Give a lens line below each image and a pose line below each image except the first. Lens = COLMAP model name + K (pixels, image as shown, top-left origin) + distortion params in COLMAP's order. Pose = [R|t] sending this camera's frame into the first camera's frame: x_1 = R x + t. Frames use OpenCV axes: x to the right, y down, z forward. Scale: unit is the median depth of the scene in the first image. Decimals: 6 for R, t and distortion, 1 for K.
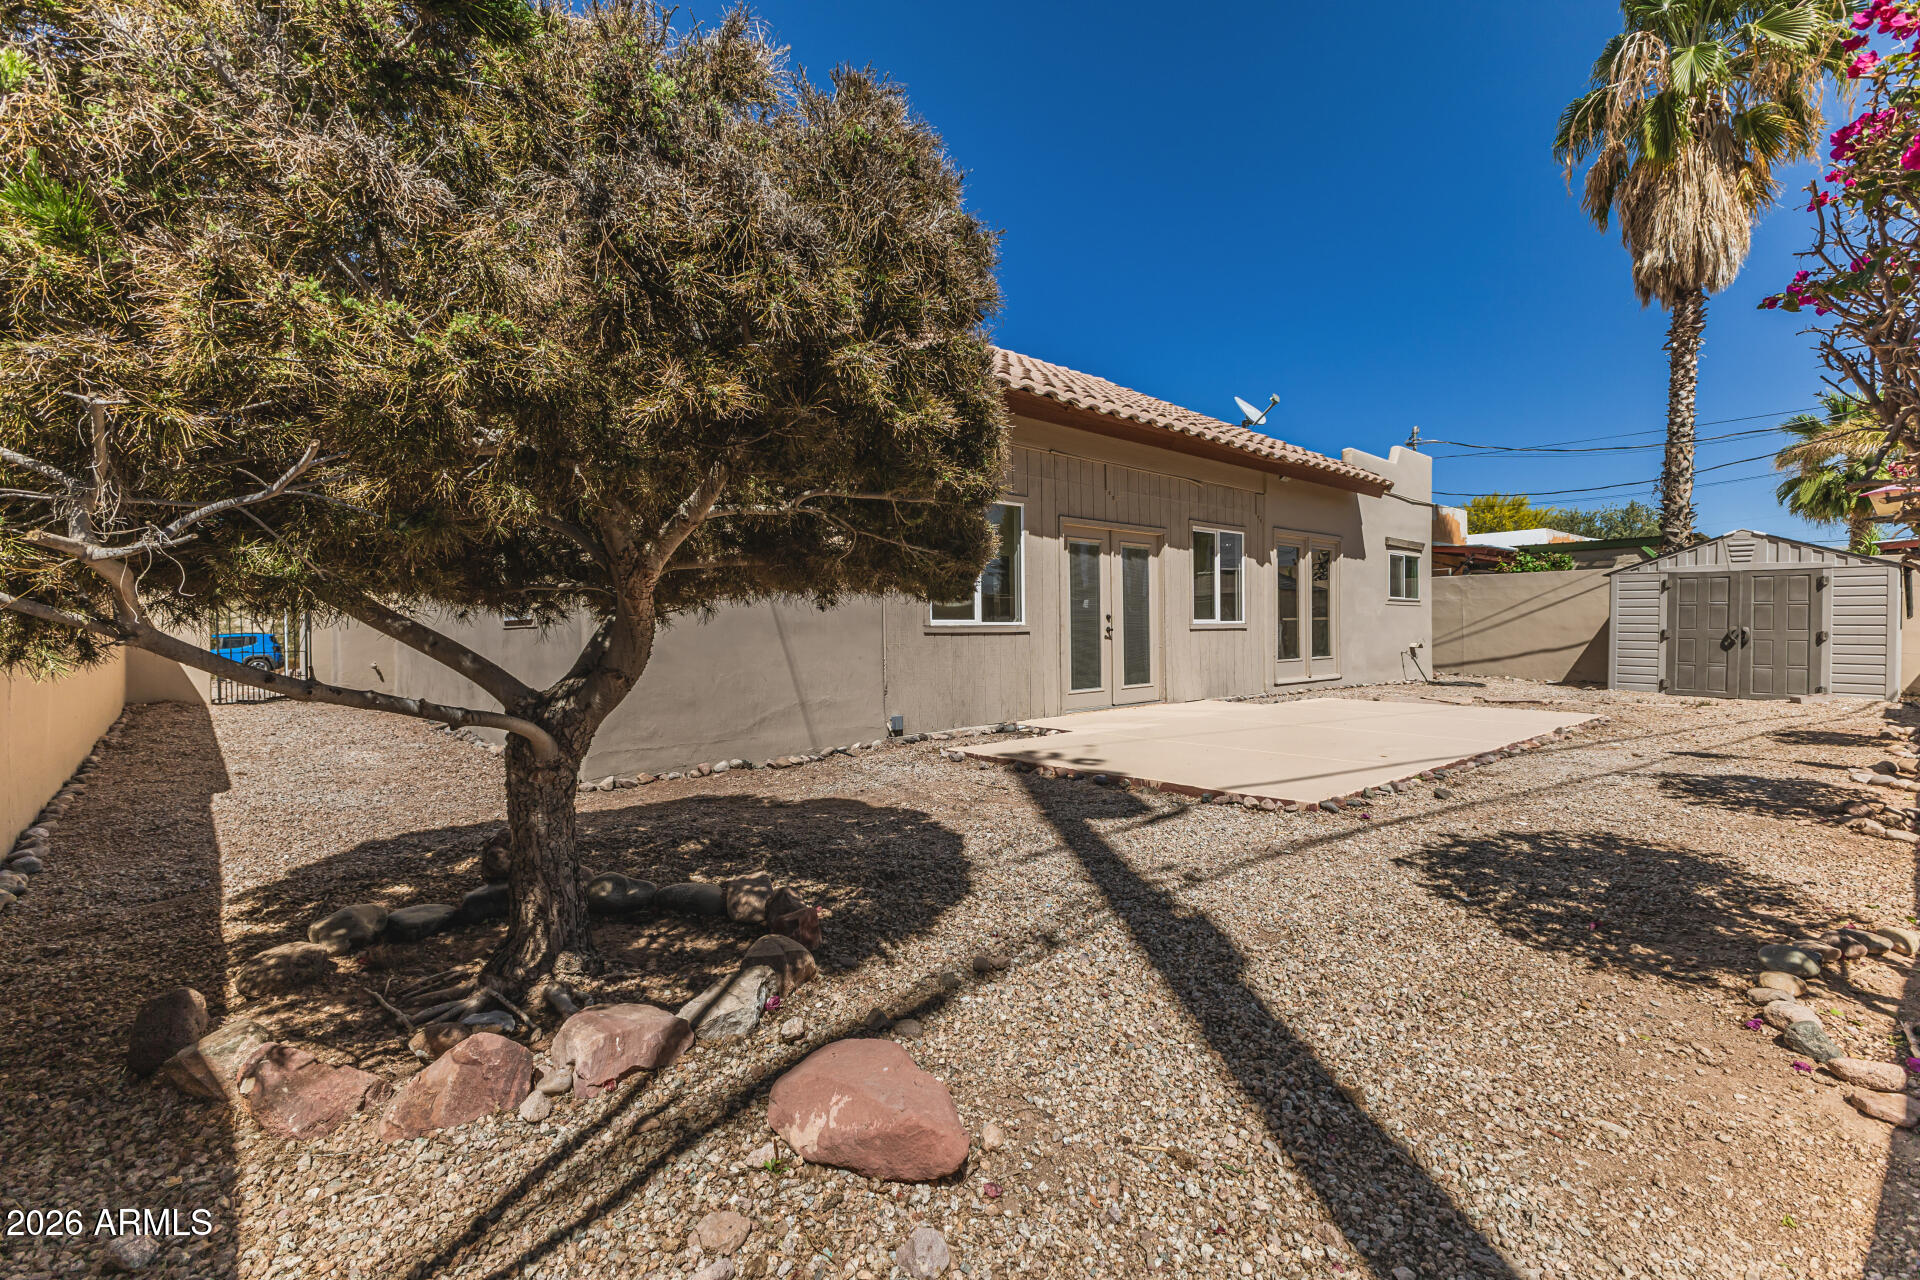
lens RADIAL K [[823.9, 0, 951.5], [0, 823.9, 640.7], [0, 0, 1]] dist [0.010419, -0.003201]
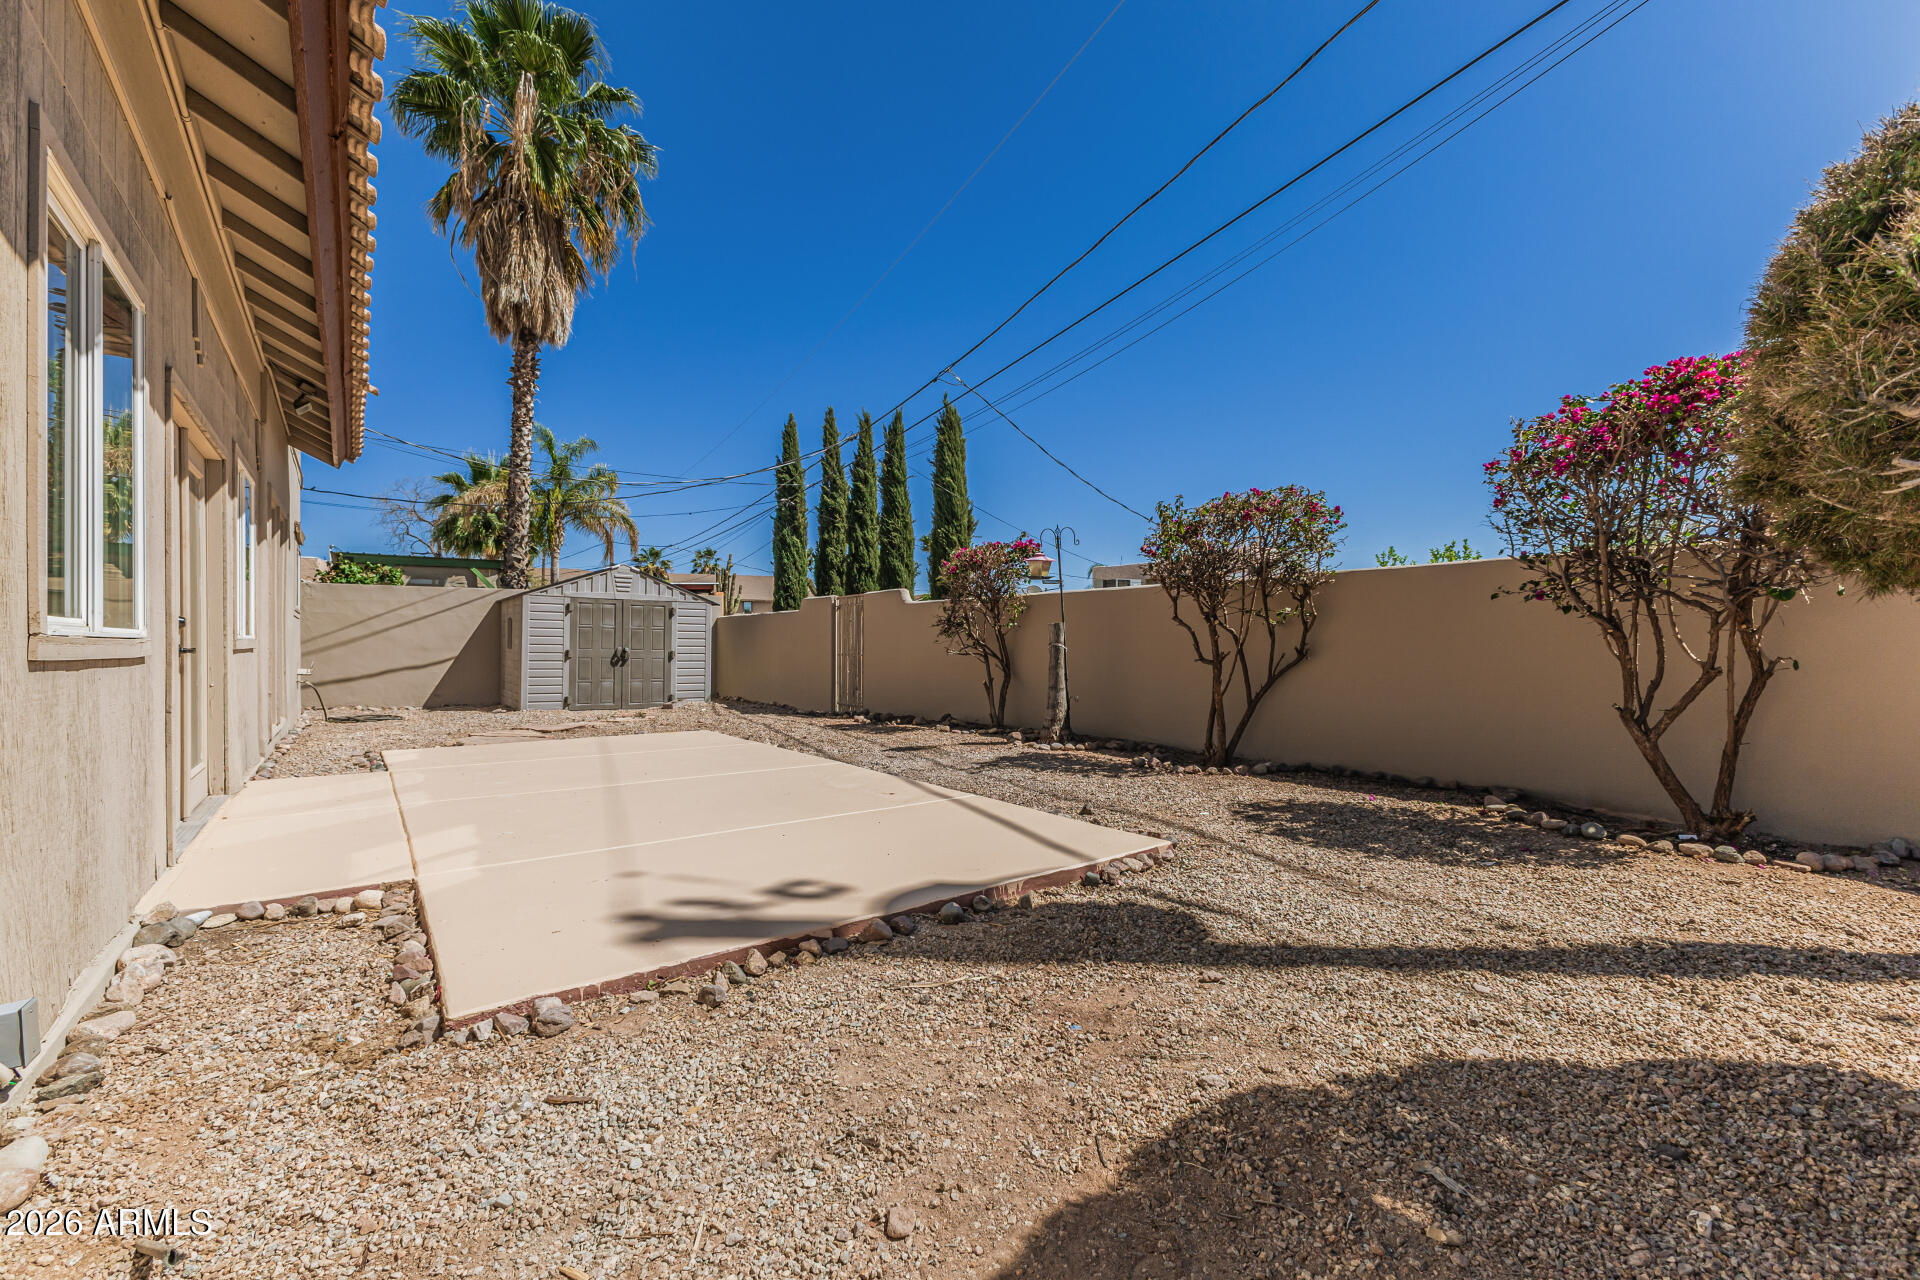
lens RADIAL K [[823.9, 0, 951.6], [0, 823.9, 638.9], [0, 0, 1]] dist [0.010419, -0.003201]
pose [[0.035766, 0.010217, 0.999308, -0.185624], [0.018047, 0.999778, -0.010868, -0.006915], [-0.999197, 0.018423, 0.035574, 0.464600]]
